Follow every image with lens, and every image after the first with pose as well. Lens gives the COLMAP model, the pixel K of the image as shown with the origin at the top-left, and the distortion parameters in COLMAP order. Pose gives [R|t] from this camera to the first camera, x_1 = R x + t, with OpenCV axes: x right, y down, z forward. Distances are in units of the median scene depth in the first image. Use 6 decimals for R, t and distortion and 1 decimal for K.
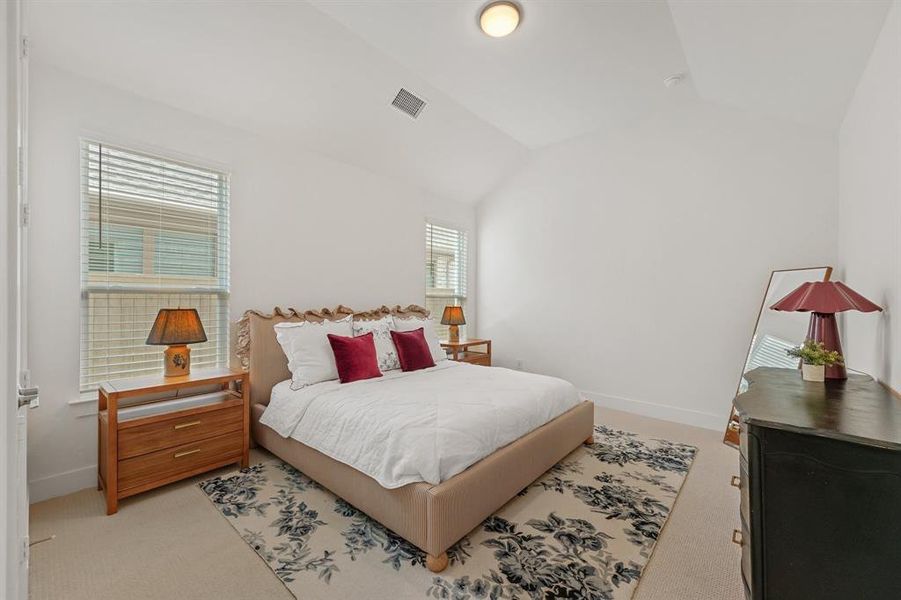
lens RADIAL K [[354.7, 0, 442.8], [0, 354.7, 297.9], [0, 0, 1]] dist [-0.013013, -0.000024]
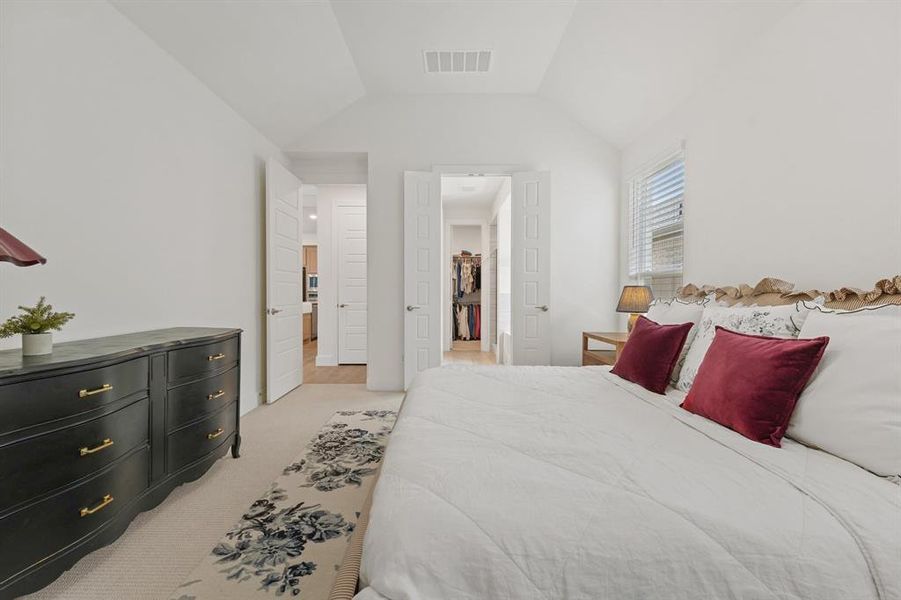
lens RADIAL K [[354.7, 0, 444.1], [0, 354.7, 297.5], [0, 0, 1]] dist [-0.013013, -0.000024]
pose [[-0.741251, 0.000347, -0.671228, 0.827819], [-0.003619, 0.999983, 0.004514, 0.095584], [0.671218, 0.005776, -0.741238, 1.966315]]
